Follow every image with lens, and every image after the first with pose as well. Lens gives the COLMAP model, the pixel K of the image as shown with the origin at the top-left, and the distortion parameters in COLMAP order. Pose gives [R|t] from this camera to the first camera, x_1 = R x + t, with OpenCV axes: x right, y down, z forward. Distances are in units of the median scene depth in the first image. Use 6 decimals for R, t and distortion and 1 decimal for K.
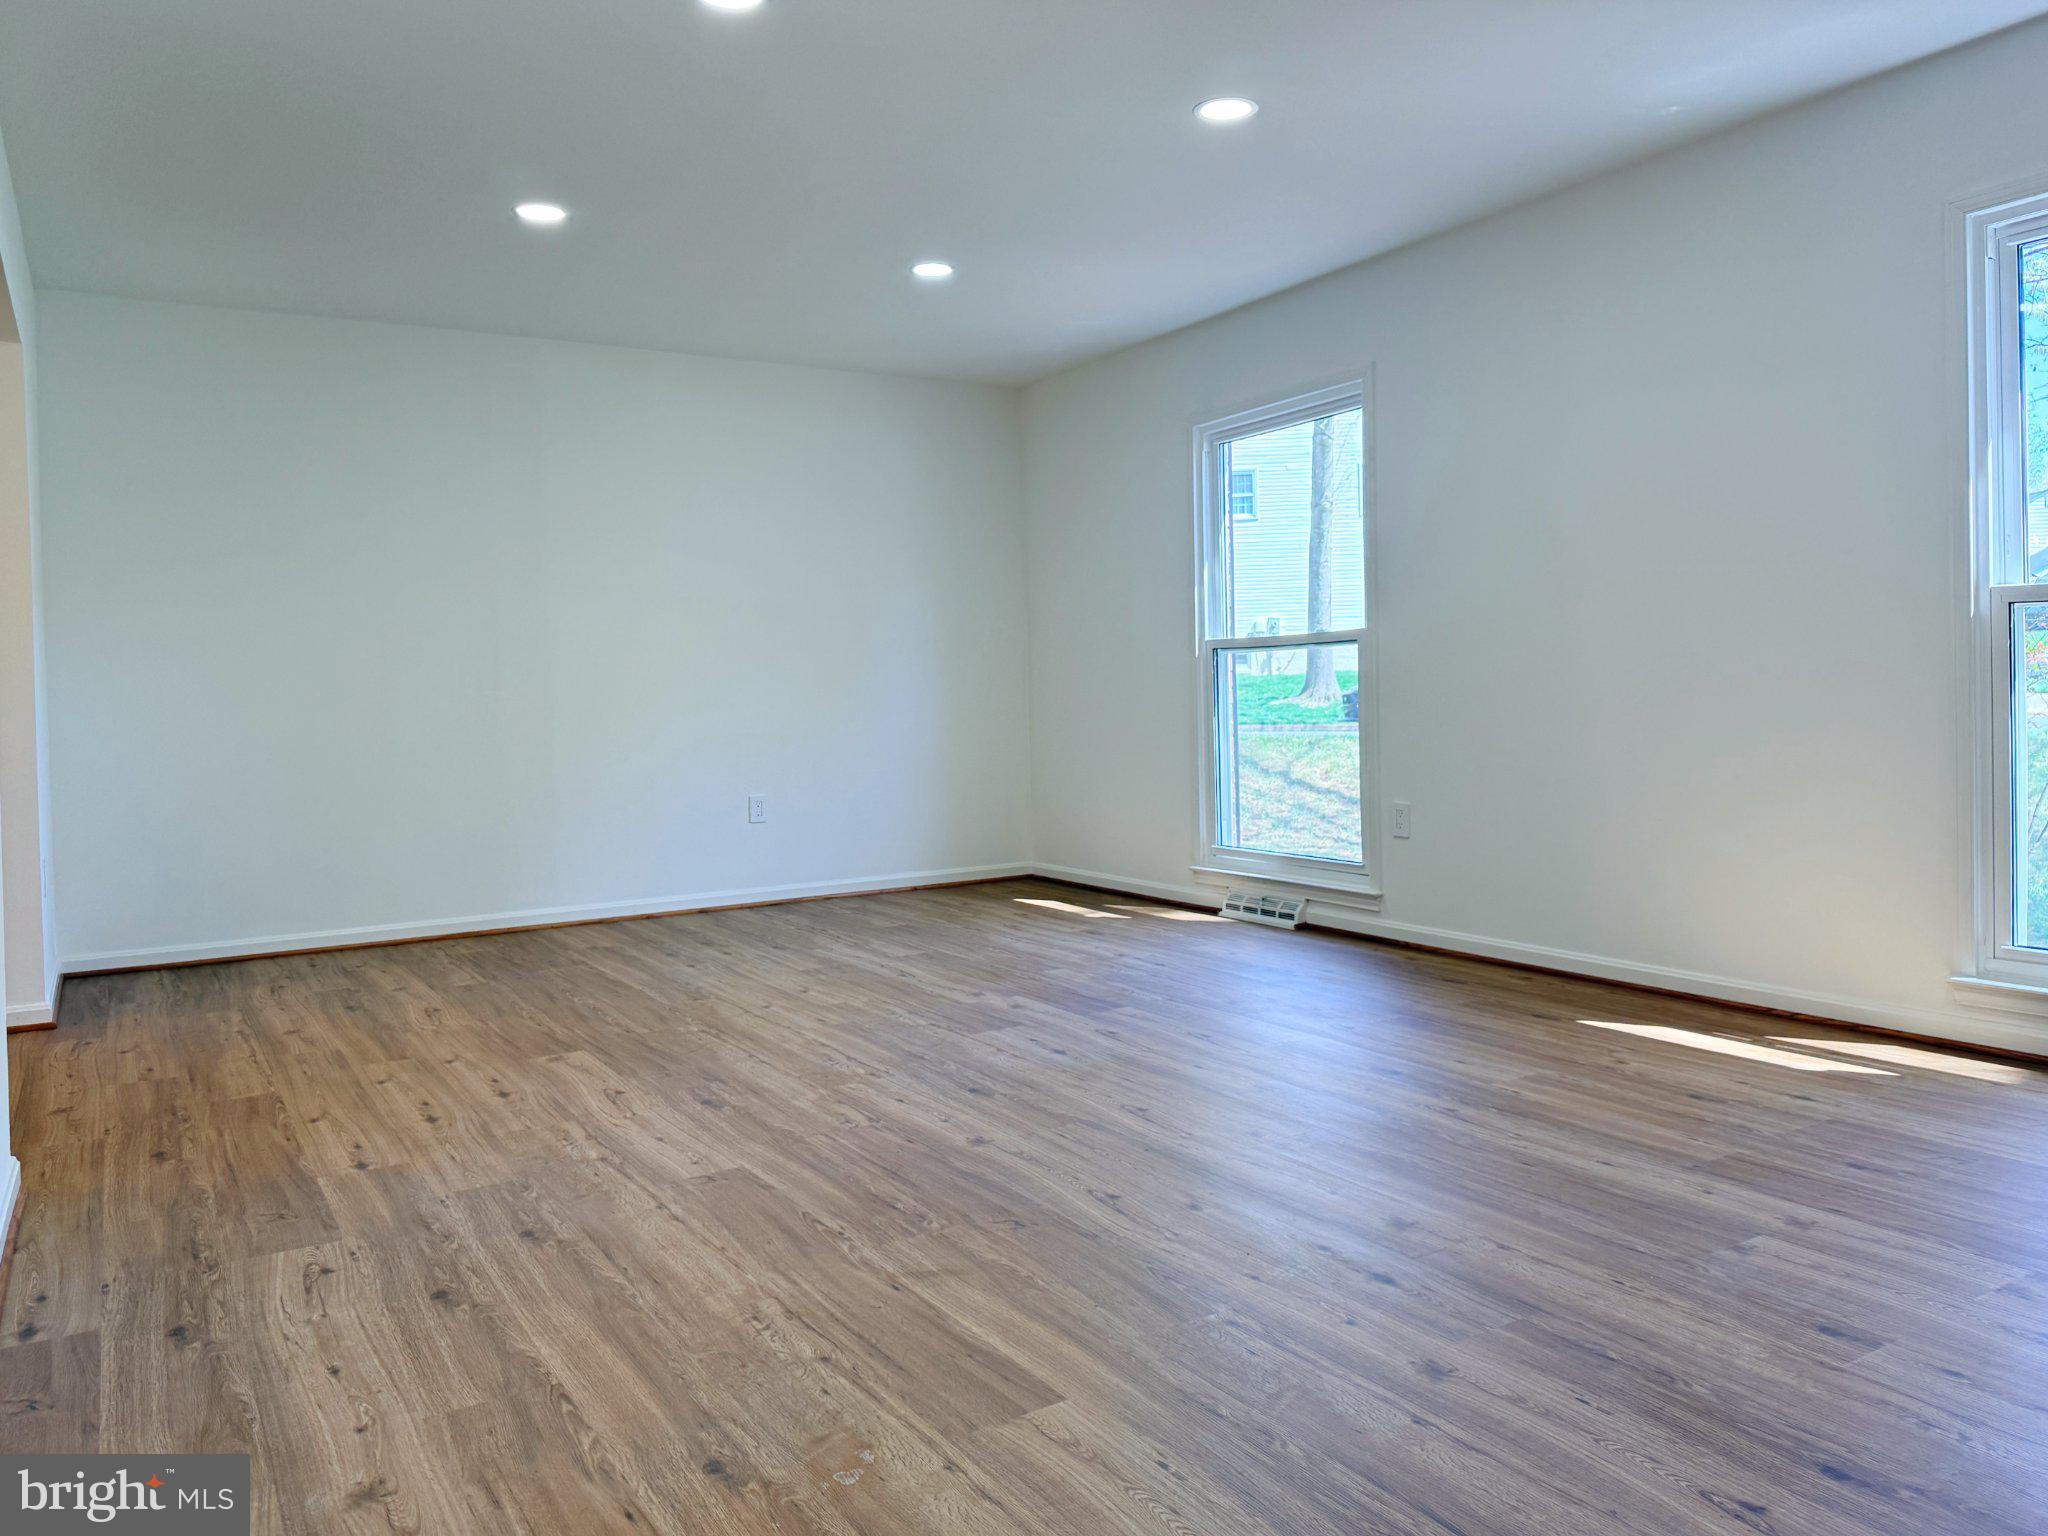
lens RADIAL K [[1479.4, 0, 1024.0], [0, 1479.4, 768.0], [0, 0, 1]] dist [0.008793, -0.020459]
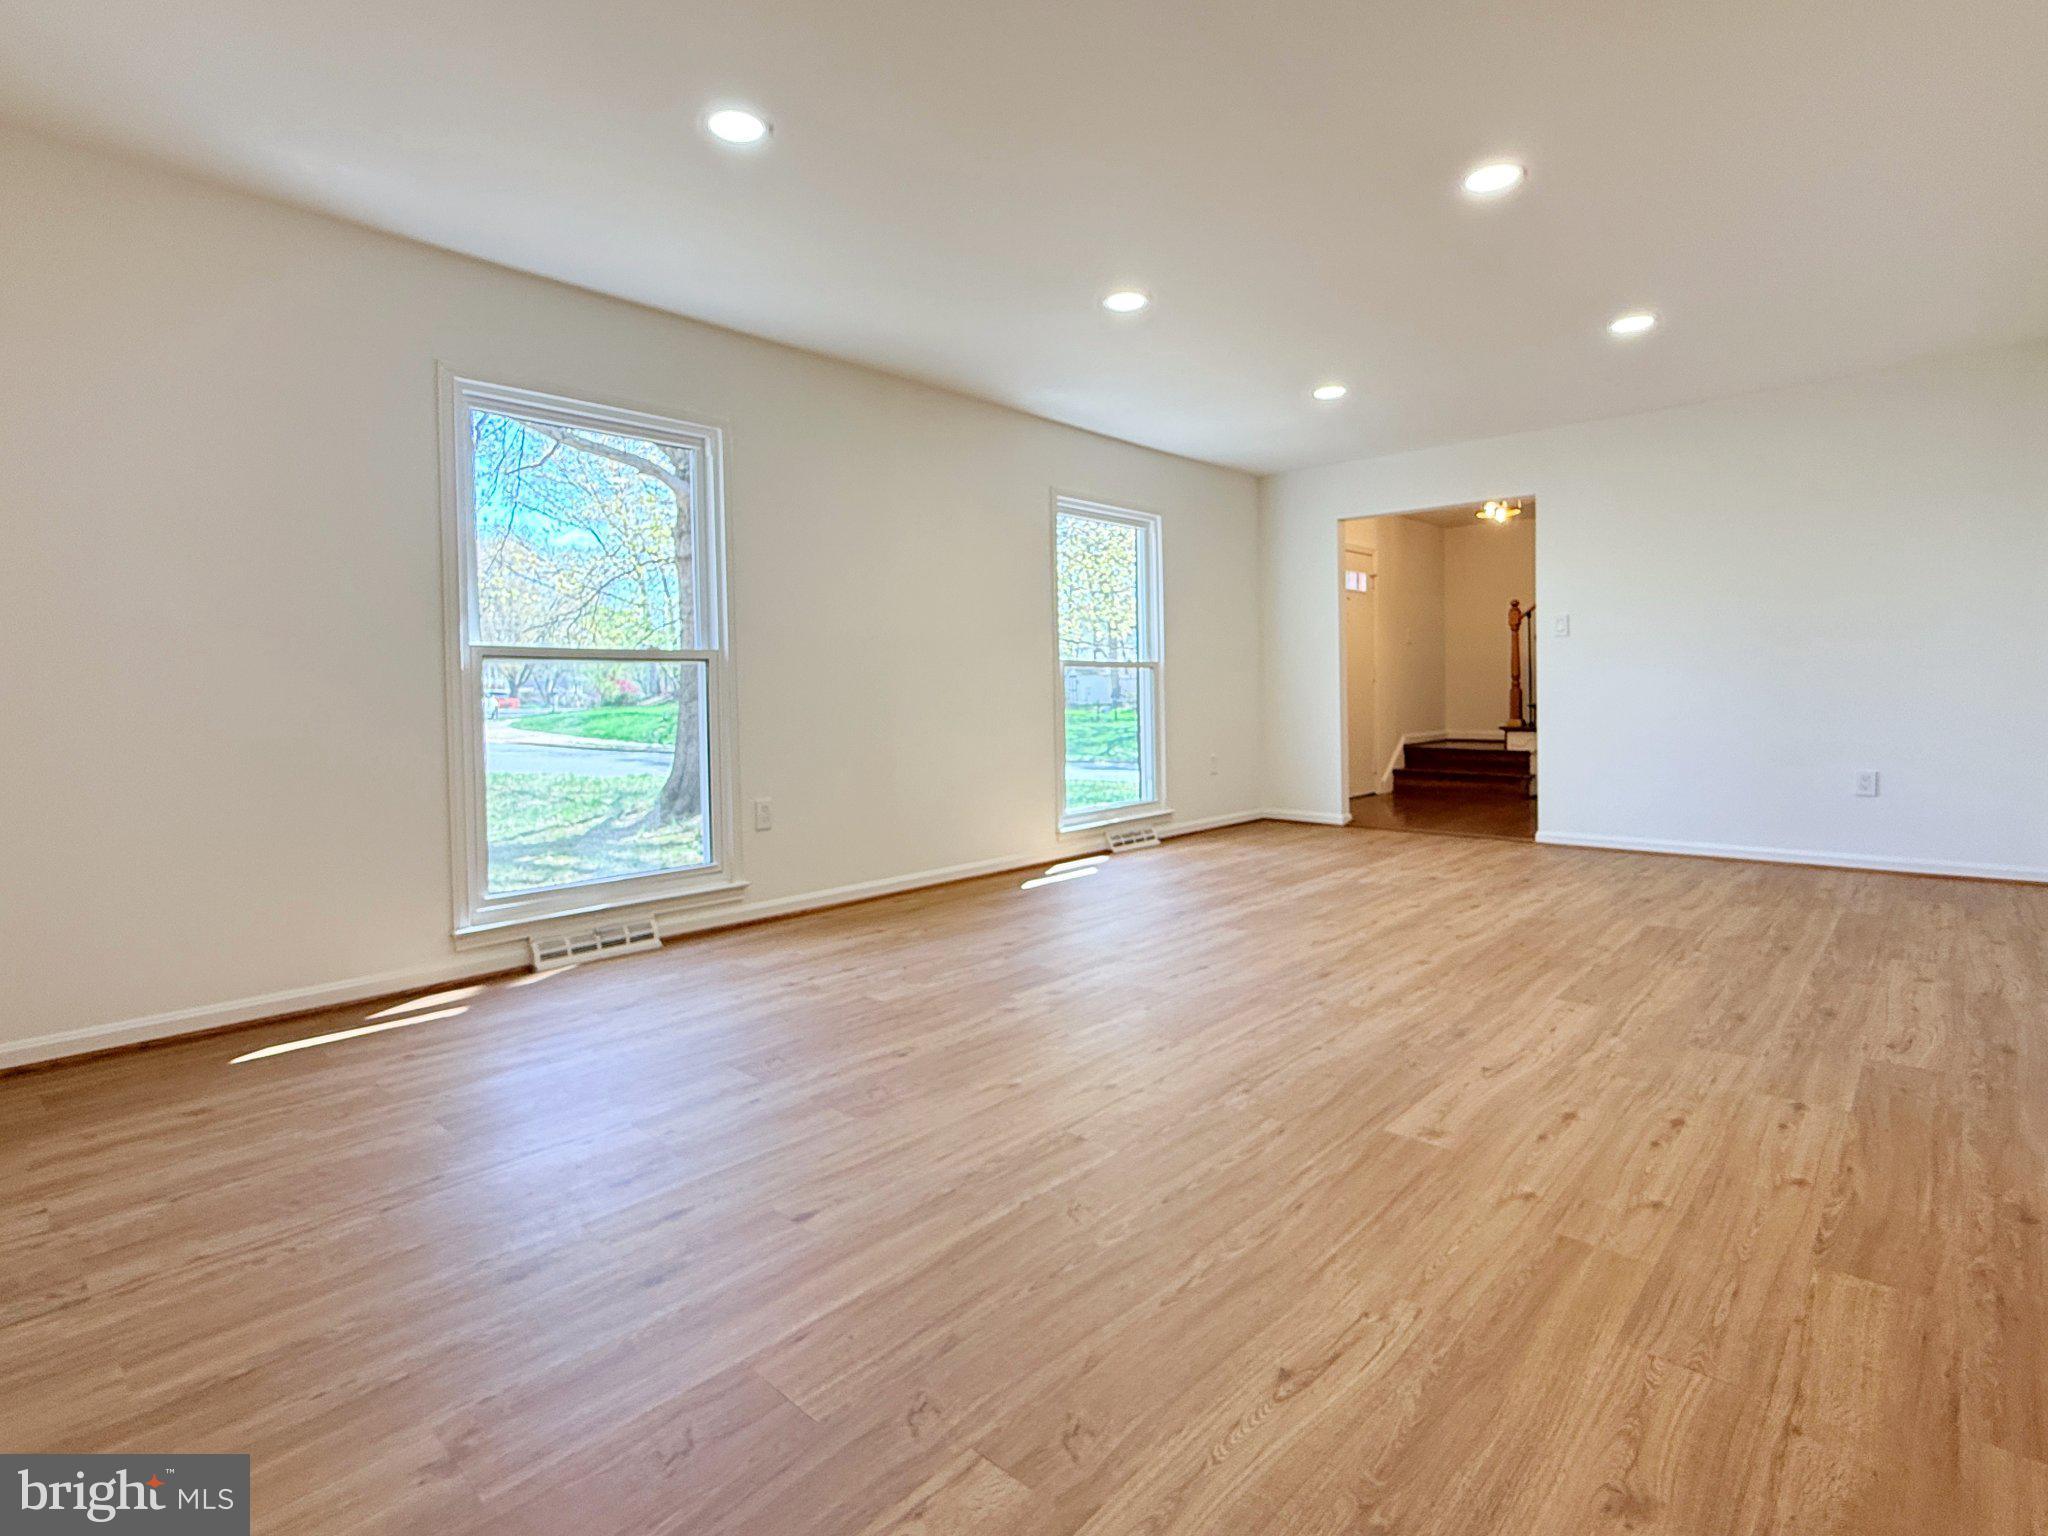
lens RADIAL K [[1076.7, 0, 1016.3], [0, 1076.7, 717.1], [0, 0, 1]] dist [0.005049, 0.002462]
pose [[-0.294113, 0.008824, 0.955730, -1.086445], [0.072205, 0.997305, 0.013012, -0.067386], [-0.953039, 0.072835, -0.293958, 1.842159]]
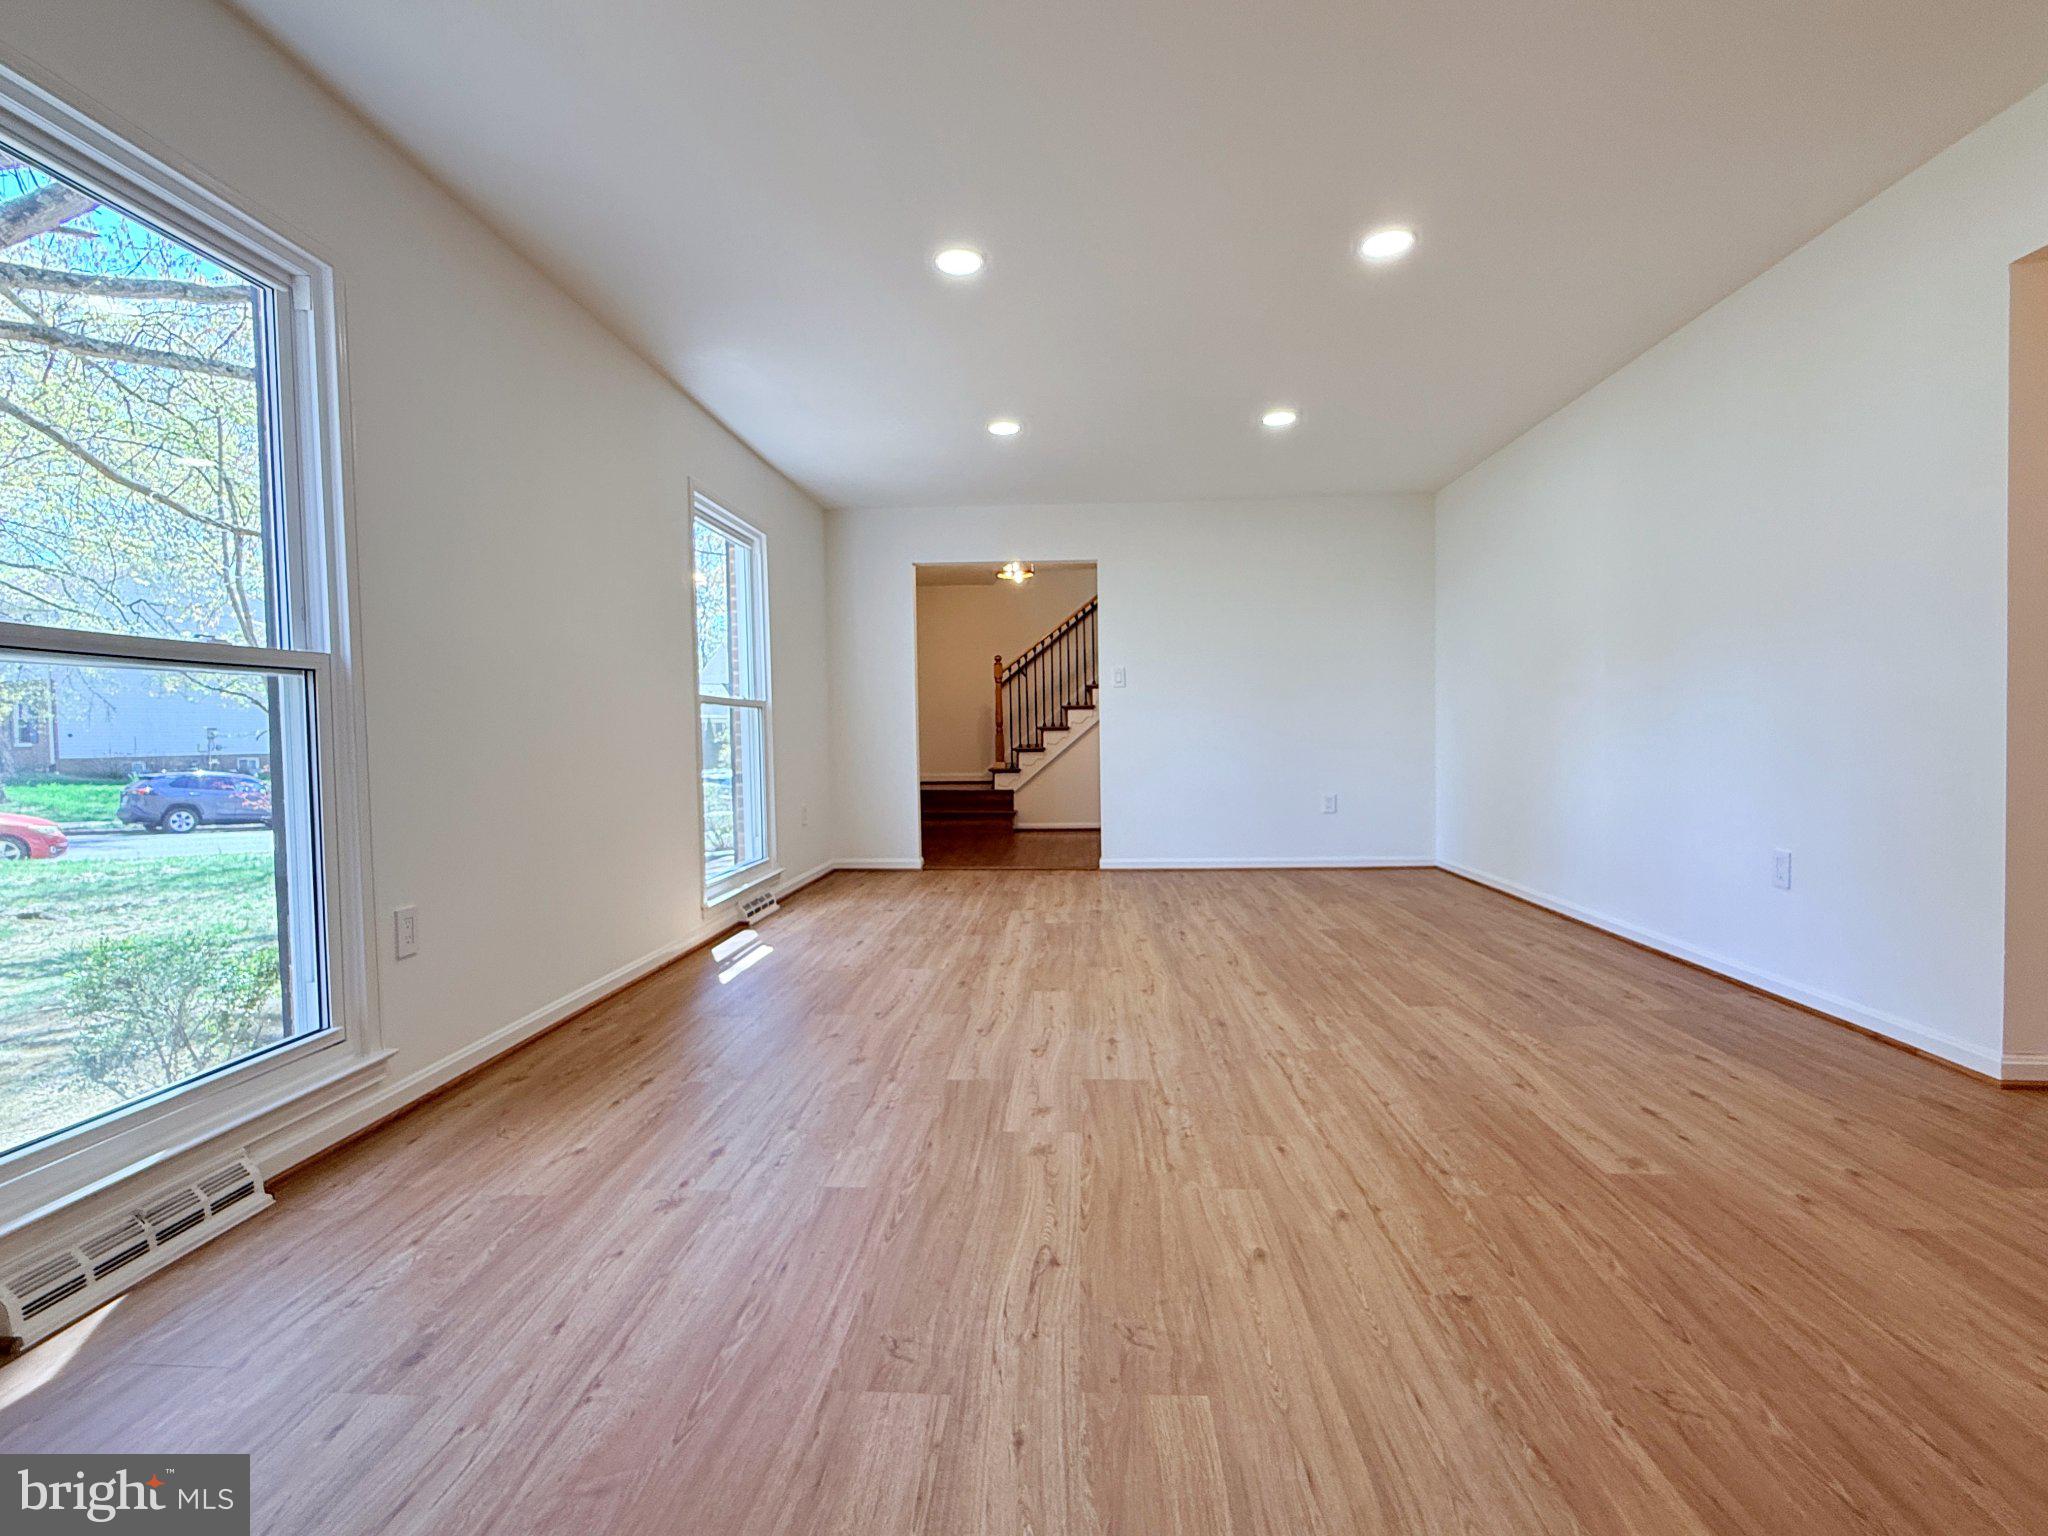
lens RADIAL K [[999.9, 0, 1057.3], [0, 999.9, 761.8], [0, 0, 1]] dist [-0.000349, 0.002212]
pose [[-0.847457, 0.023259, 0.530355, -0.462115], [0.064506, 0.996149, 0.059387, -0.094097], [-0.526931, 0.084538, -0.845693, 2.155136]]
